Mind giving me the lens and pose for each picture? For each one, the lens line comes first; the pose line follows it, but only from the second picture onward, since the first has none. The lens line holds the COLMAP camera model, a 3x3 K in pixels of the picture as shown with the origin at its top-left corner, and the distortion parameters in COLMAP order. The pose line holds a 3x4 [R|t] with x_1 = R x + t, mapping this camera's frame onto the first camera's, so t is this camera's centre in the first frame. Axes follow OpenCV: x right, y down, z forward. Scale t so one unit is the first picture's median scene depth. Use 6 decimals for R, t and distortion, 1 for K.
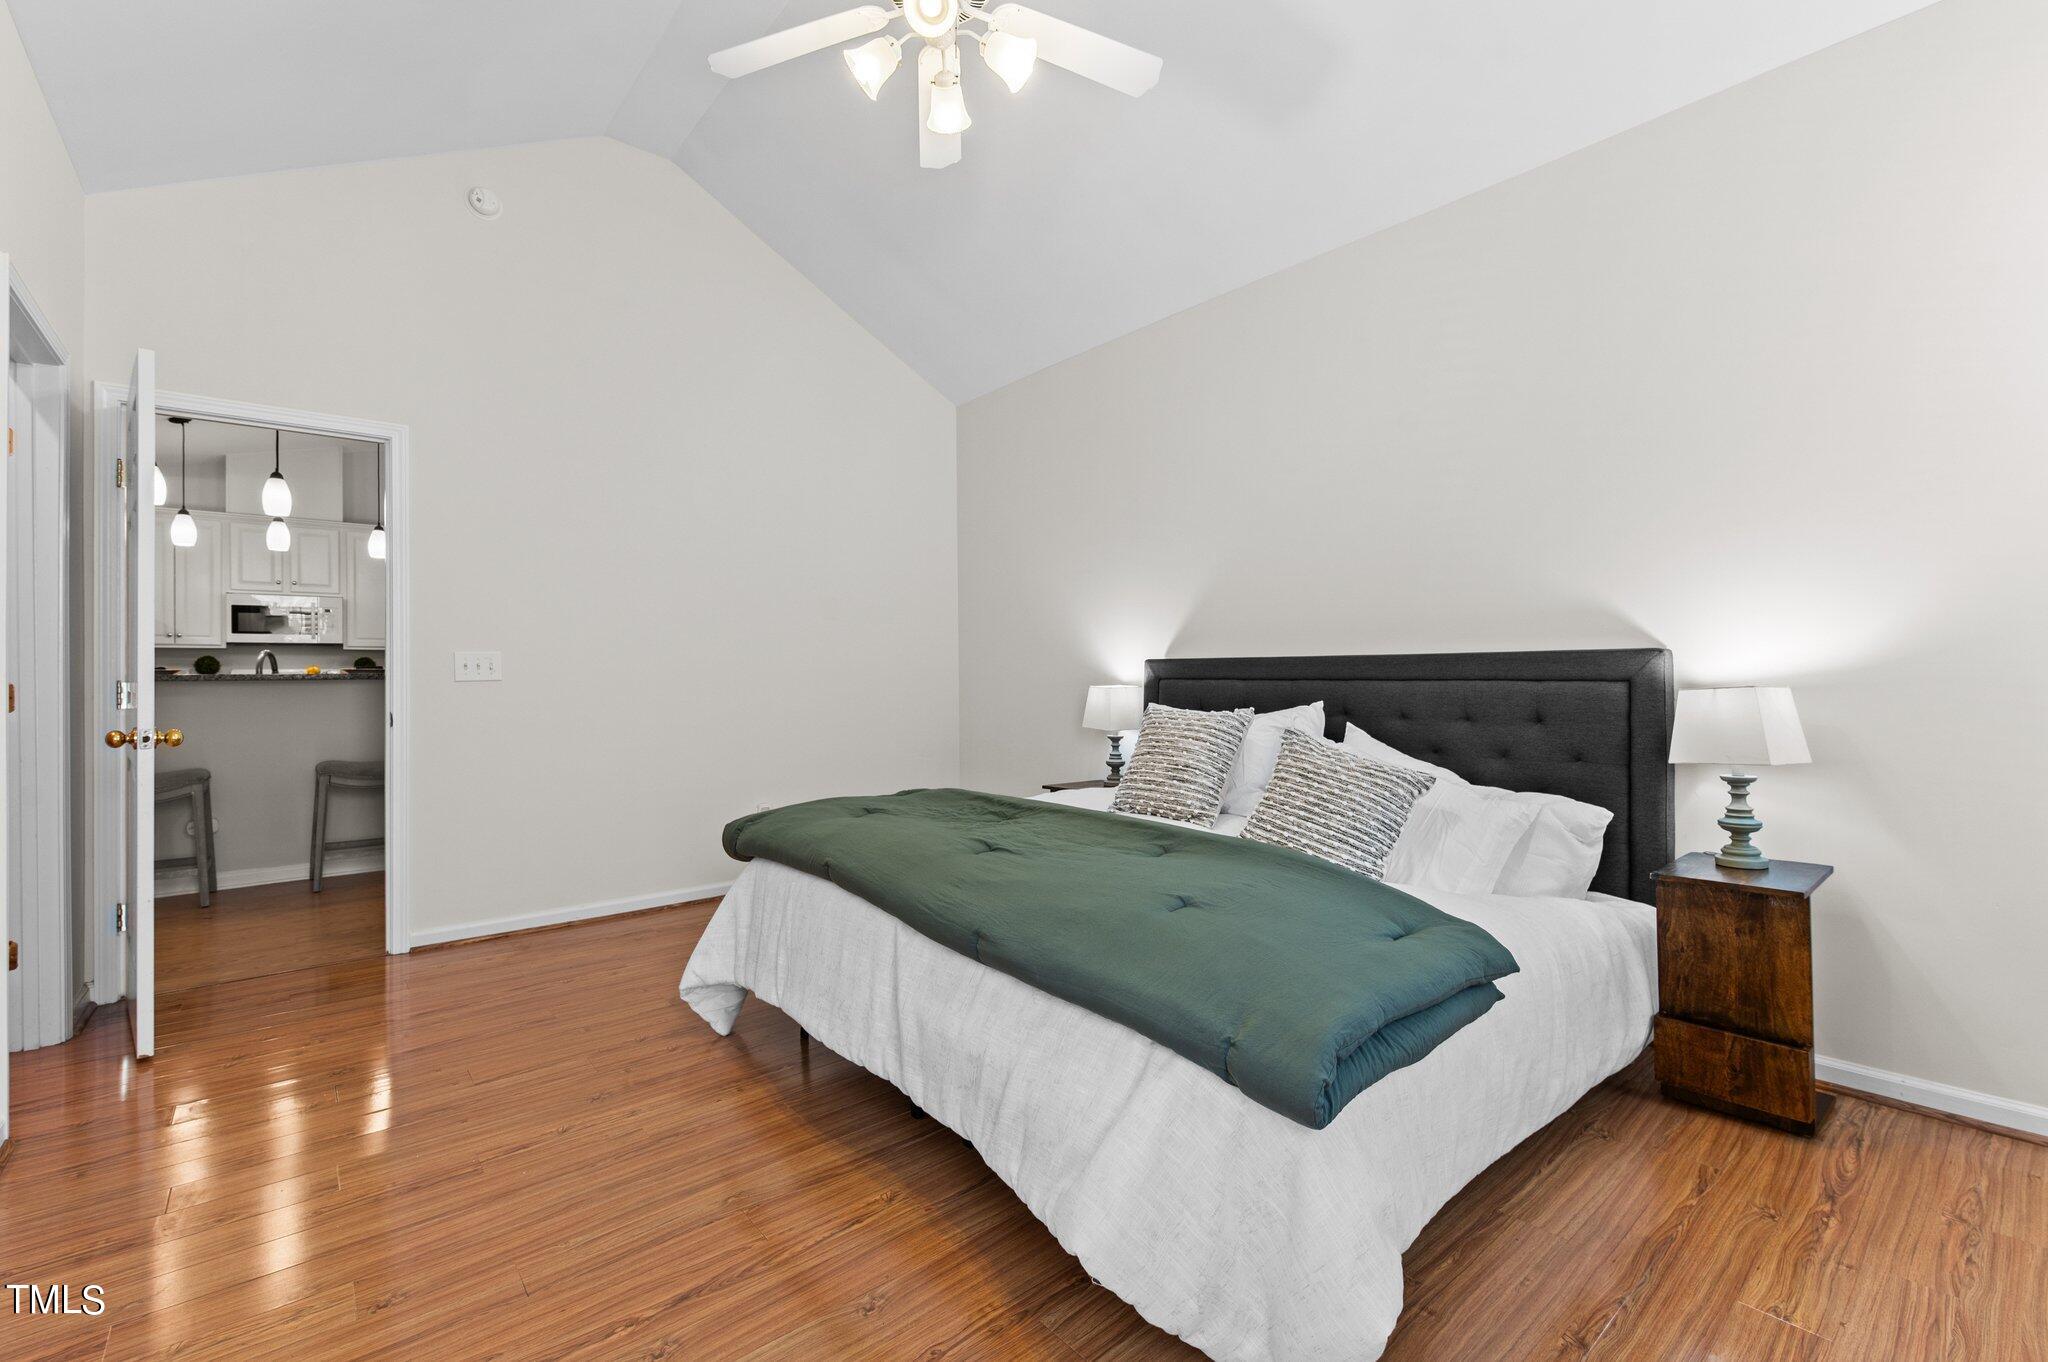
lens RADIAL K [[867.7, 0, 1010.7], [0, 867.7, 682.5], [0, 0, 1]] dist [0.011430, -0.008044]
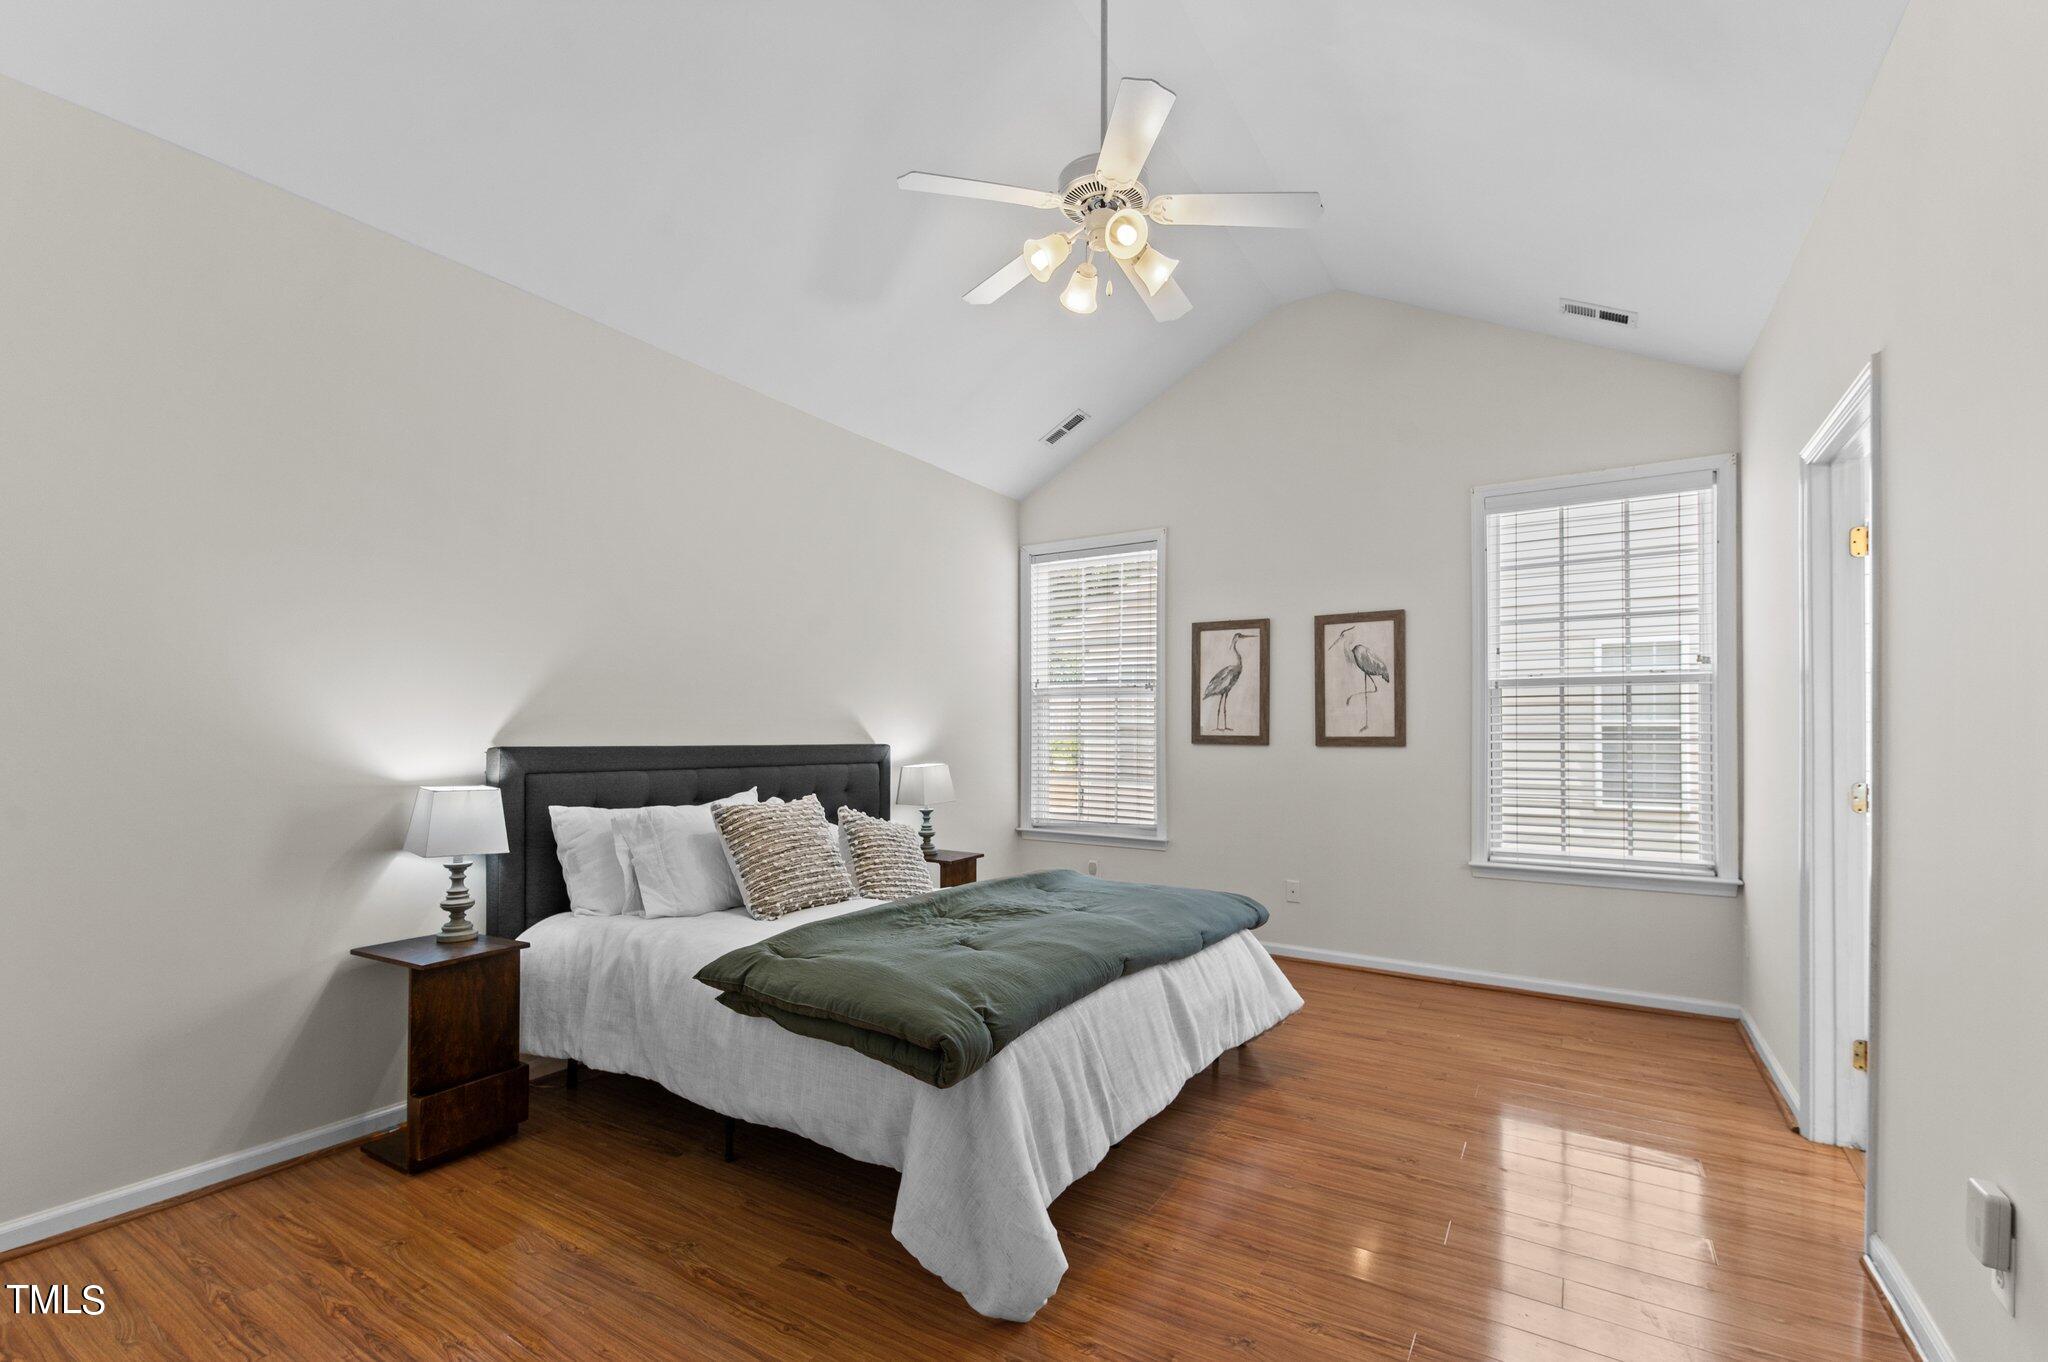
lens RADIAL K [[883.9, 0, 1016.4], [0, 883.9, 719.2], [0, 0, 1]] dist [0.014190, -0.008856]
pose [[-0.305195, 0.021609, 0.952045, -1.073315], [0.007917, 0.999766, -0.020154, -0.051187], [-0.952257, 0.001386, -0.305294, 1.311996]]
